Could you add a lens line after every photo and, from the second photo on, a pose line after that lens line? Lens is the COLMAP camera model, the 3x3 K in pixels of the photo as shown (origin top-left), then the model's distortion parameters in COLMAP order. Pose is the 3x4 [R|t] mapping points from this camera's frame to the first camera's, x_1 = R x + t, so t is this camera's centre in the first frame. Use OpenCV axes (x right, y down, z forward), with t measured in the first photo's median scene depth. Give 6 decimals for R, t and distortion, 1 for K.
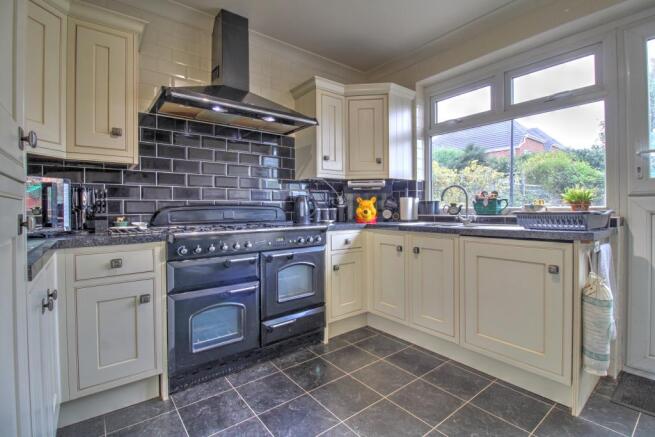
lens RADIAL K [[308.5, 0, 327.5], [0, 308.5, 211.7], [0, 0, 1]] dist [-0.005034, -0.010058]
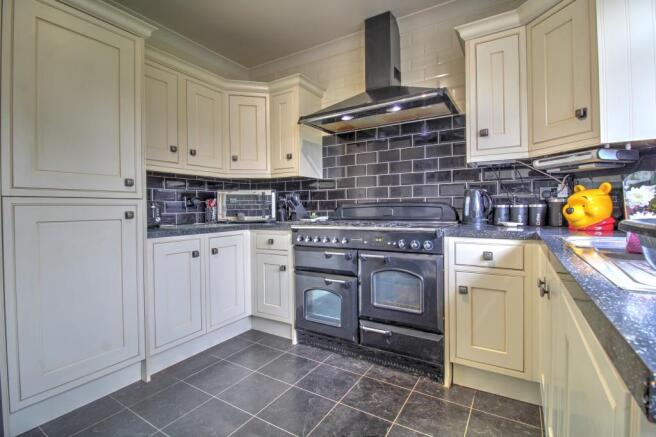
lens RADIAL K [[308.9, 0, 334.5], [0, 308.9, 211.2], [0, 0, 1]] dist [-0.005034, -0.010058]
pose [[0.341272, 0.015168, -0.939842, 0.681864], [0.000757, 0.999865, 0.016412, -0.011755], [0.939964, -0.006312, 0.341214, 0.563972]]
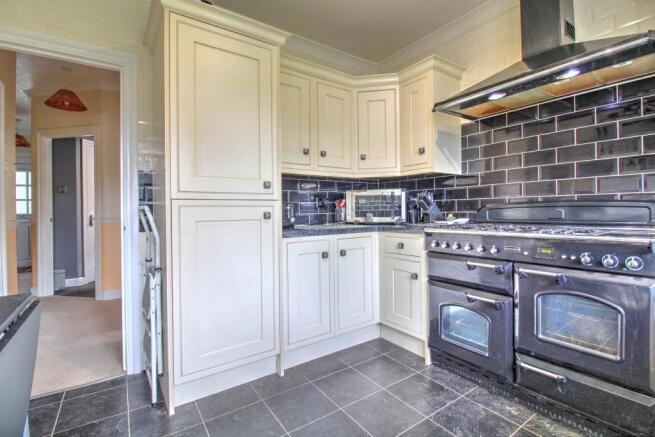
lens RADIAL K [[308.5, 0, 330.7], [0, 308.5, 211.3], [0, 0, 1]] dist [-0.005034, -0.010058]
pose [[-0.071932, 0.014119, -0.997310, 0.574441], [0.005612, 0.999890, 0.013751, -0.011311], [0.997394, -0.004608, -0.072003, 0.572345]]
